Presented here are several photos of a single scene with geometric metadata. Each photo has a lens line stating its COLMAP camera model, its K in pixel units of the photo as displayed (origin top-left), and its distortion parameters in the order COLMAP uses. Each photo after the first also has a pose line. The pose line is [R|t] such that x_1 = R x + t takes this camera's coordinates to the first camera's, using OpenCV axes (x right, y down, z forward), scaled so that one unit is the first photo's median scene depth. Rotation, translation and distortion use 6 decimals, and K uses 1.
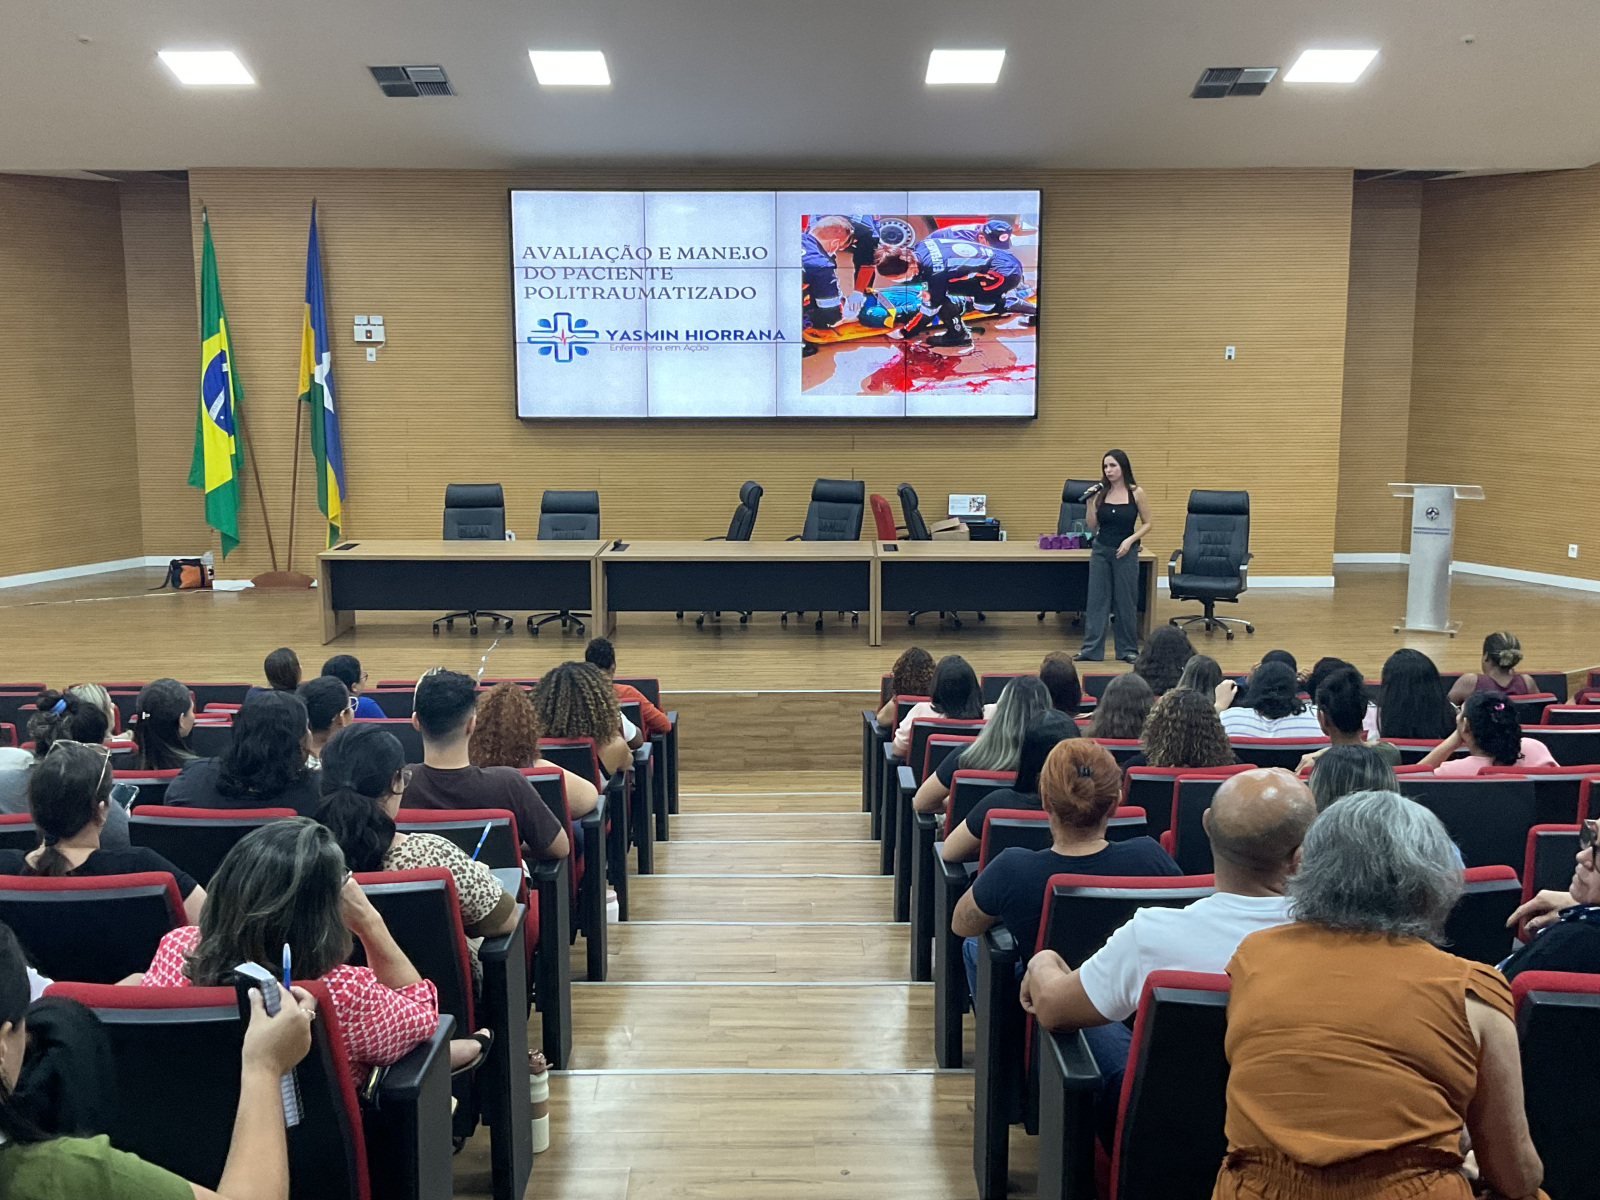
lens RADIAL K [[1682.1, 0, 797.9], [0, 1682.1, 597.9], [0, 0, 1]] dist [0.056604, 0.000000]
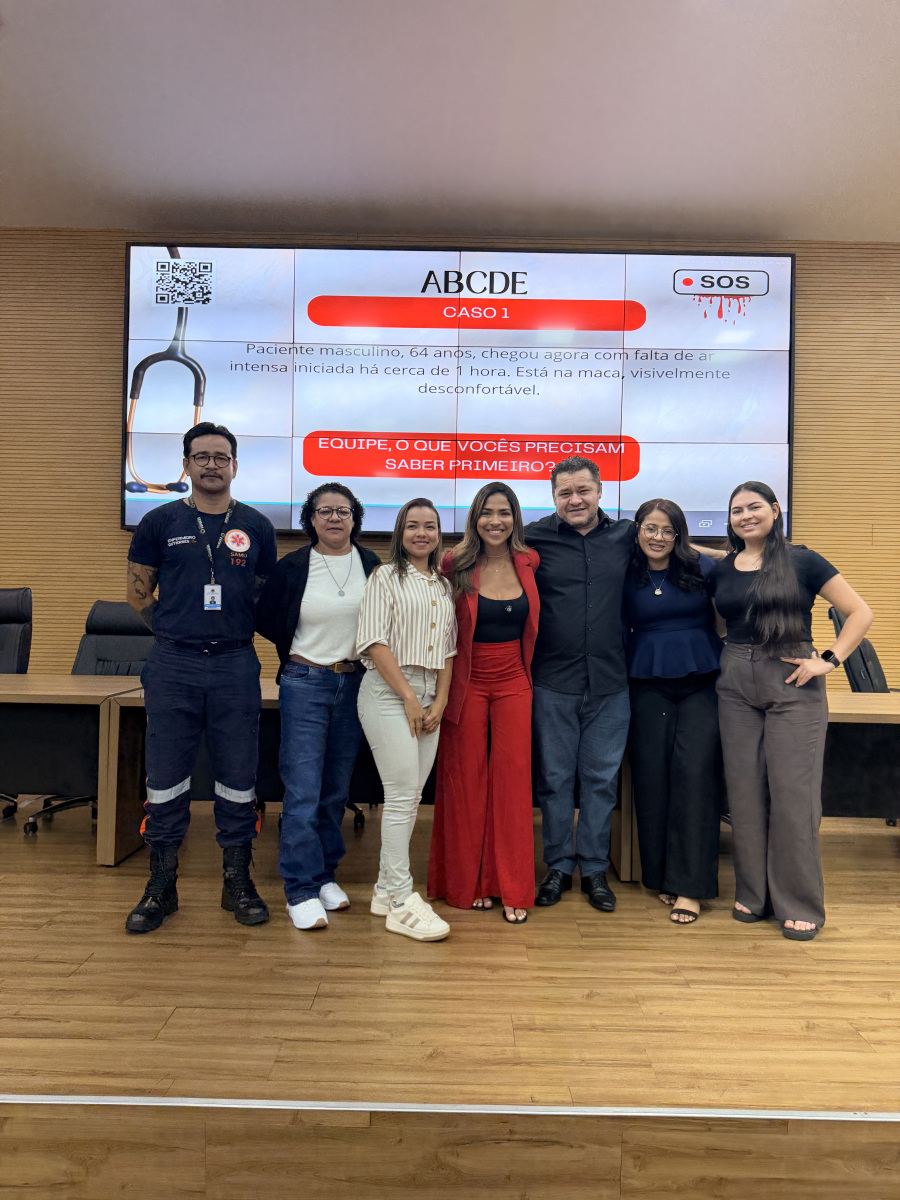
lens RADIAL K [[849.4, 0, 467.9], [0, 849.4, 609.6], [0, 0, 1]] dist [0.036305, -0.057295]
pose [[0.999818, 0.018313, -0.005378, -0.004589], [-0.018931, 0.987397, -0.157128, -0.011060], [0.002433, 0.157202, 0.987564, 0.665776]]
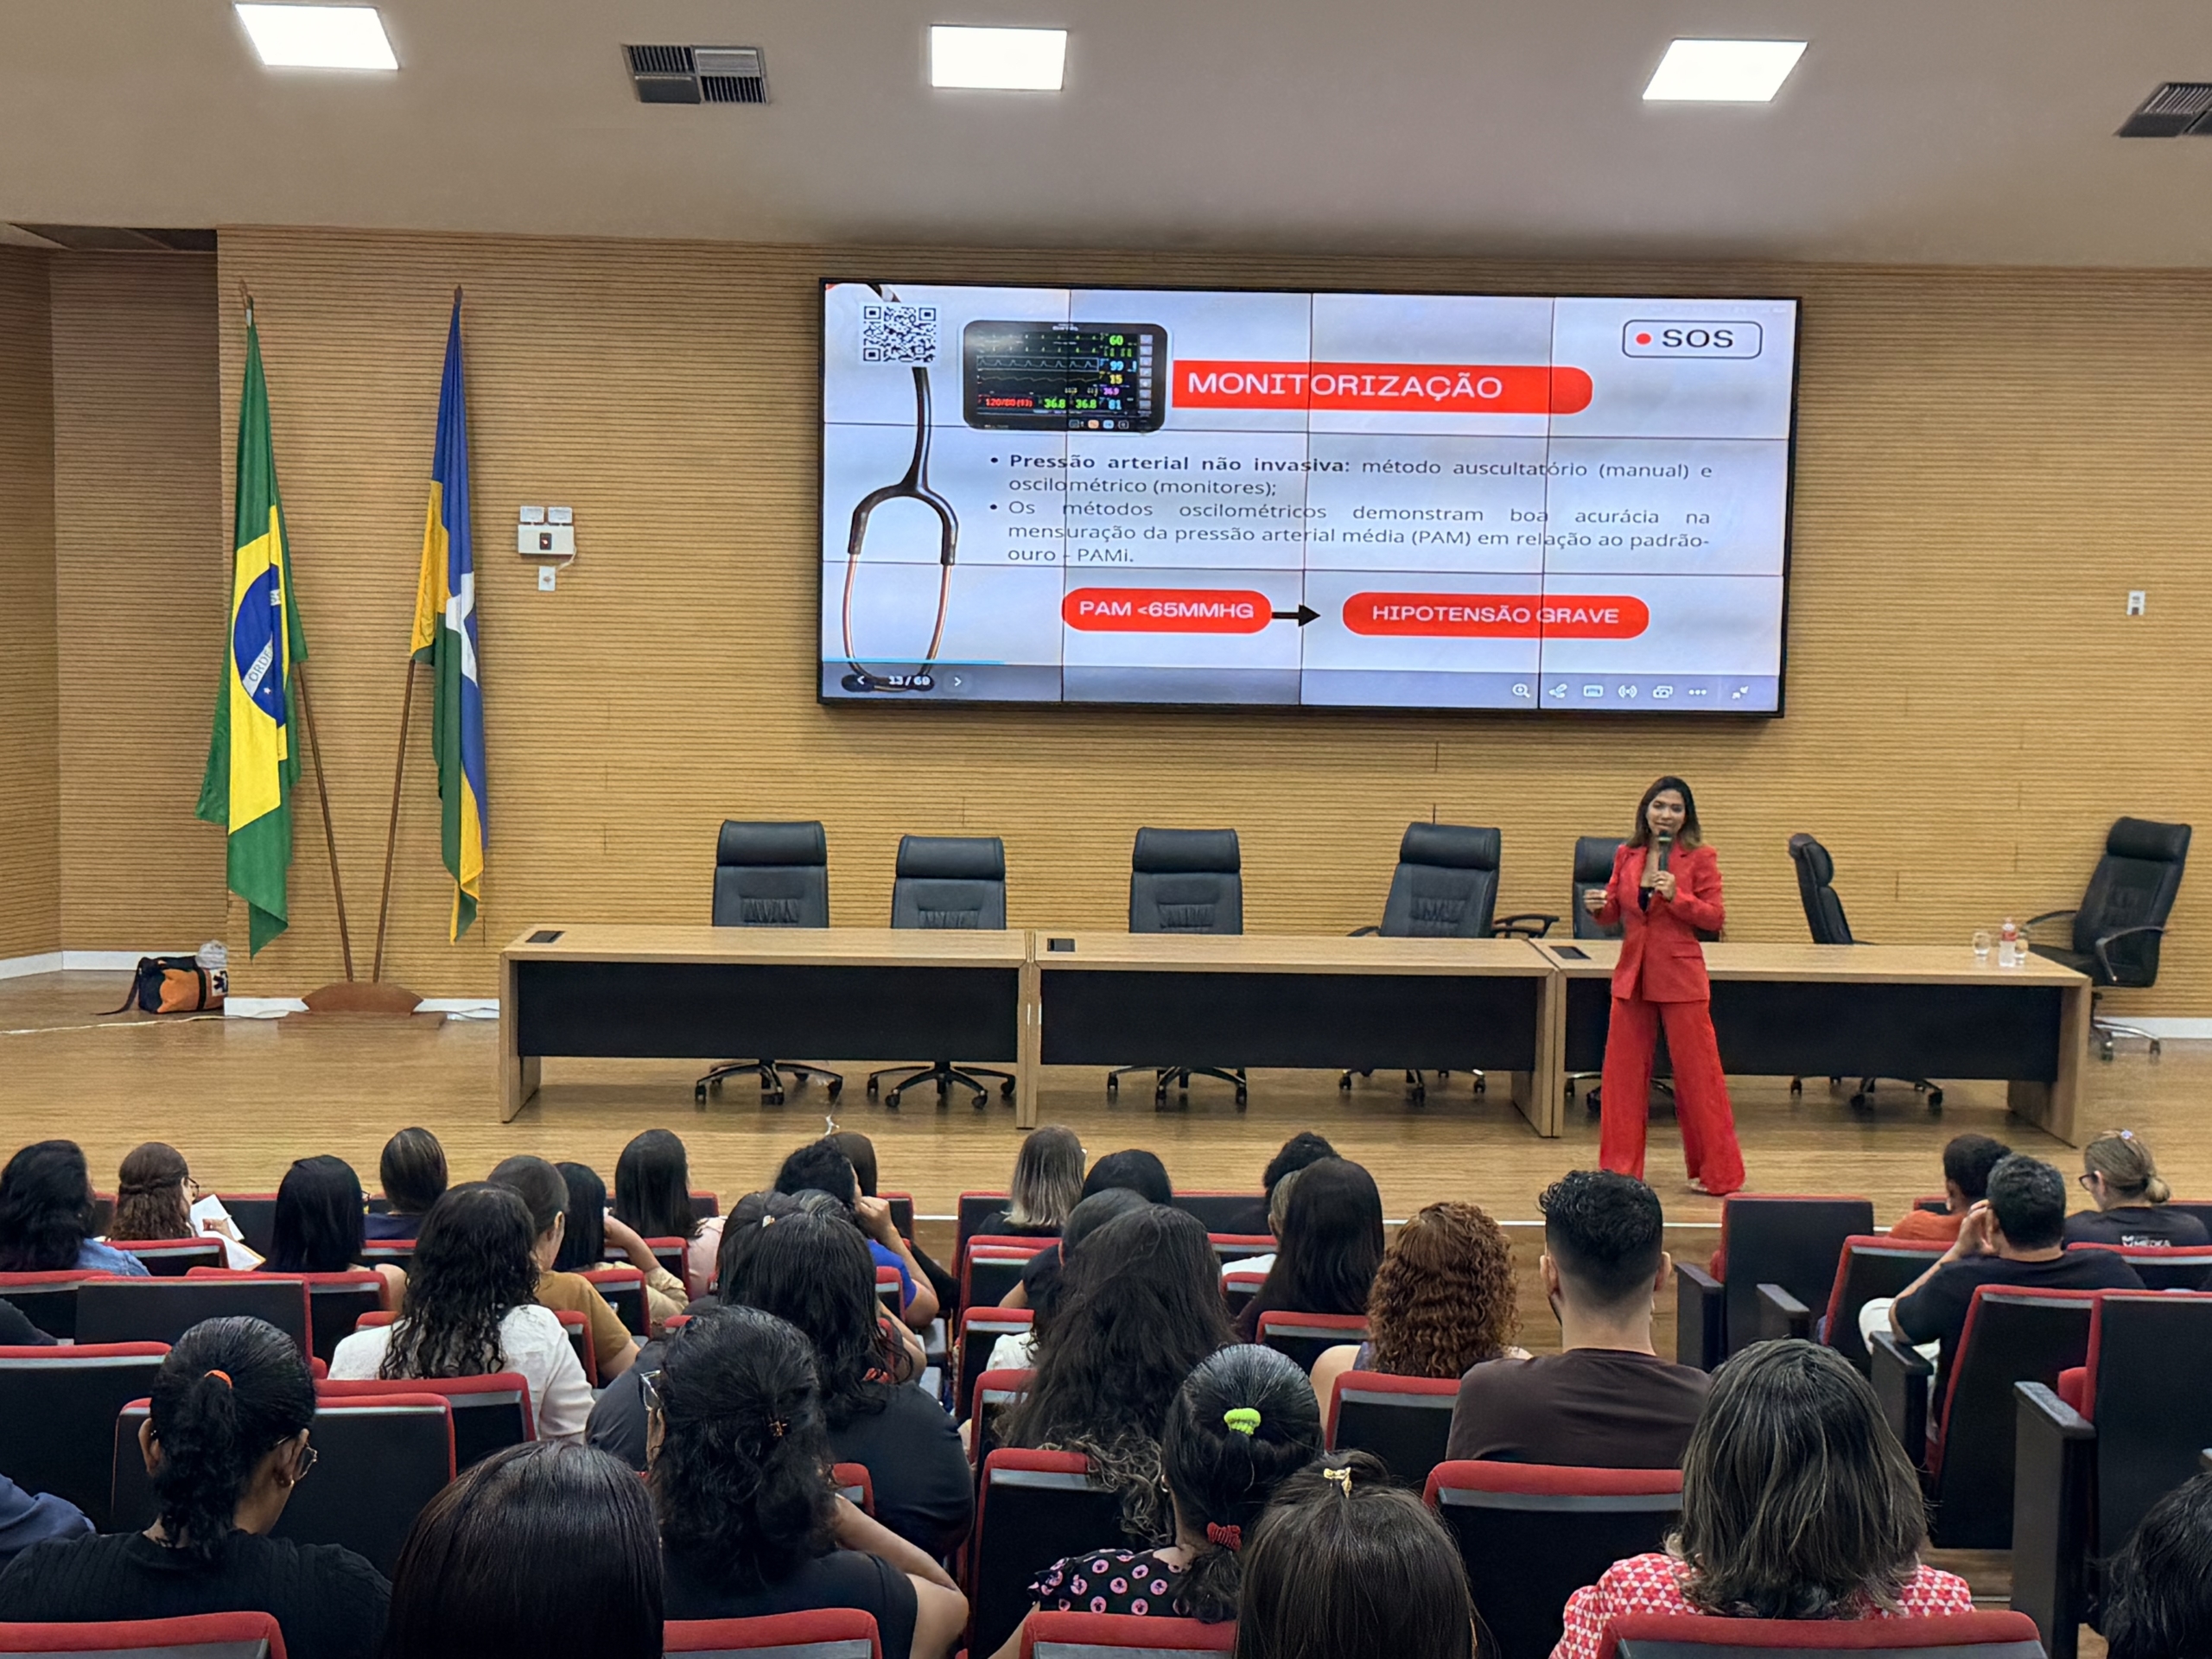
lens RADIAL K [[3059.4, 0, 1095.7], [0, 3059.4, 829.3], [0, 0, 1]] dist [0.104179, 0.000000]
pose [[0.999106, 0.015574, 0.039314, -0.125900], [-0.012770, 0.997423, -0.070602, 0.001753], [-0.040312, 0.070037, 0.996730, 0.032006]]
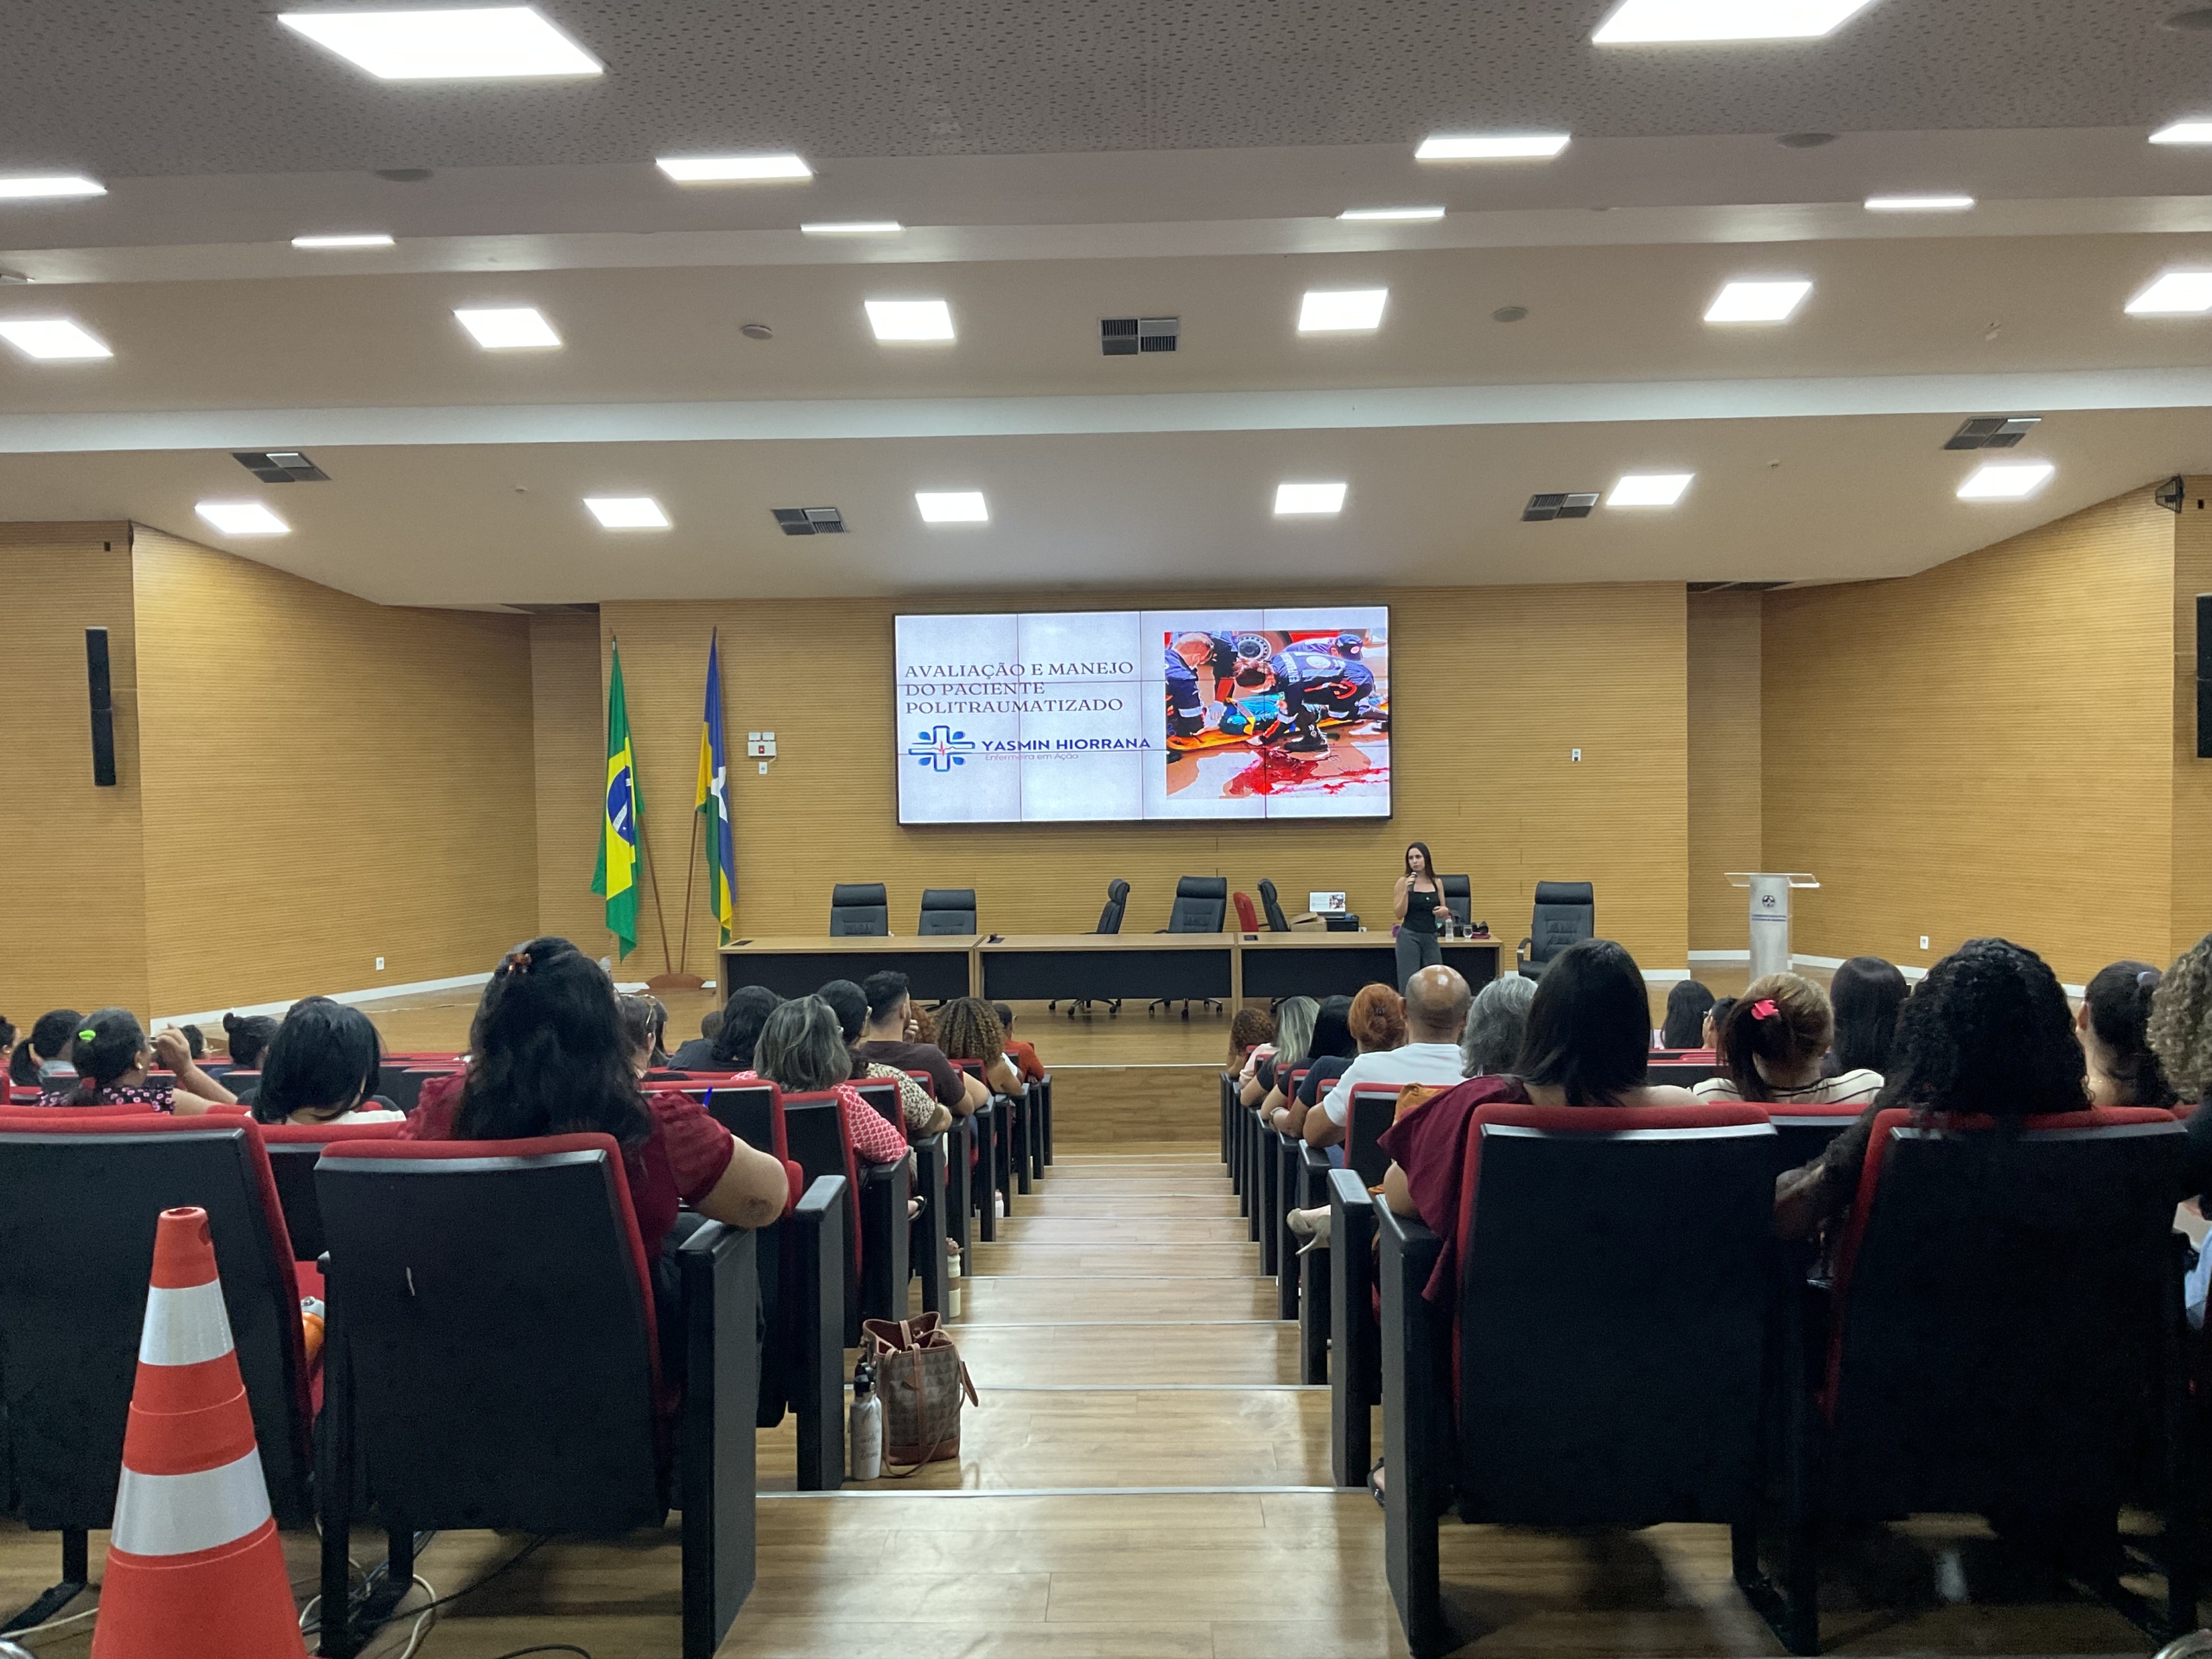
lens RADIAL K [[1822.9, 0, 1098.8], [0, 1822.9, 817.7], [0, 0, 1]] dist [0.064906, 0.005696]
pose [[0.999016, -0.013054, -0.042382, 0.008626], [0.007707, 0.992257, -0.123961, 0.034562], [0.043672, 0.123512, 0.991382, -0.142214]]
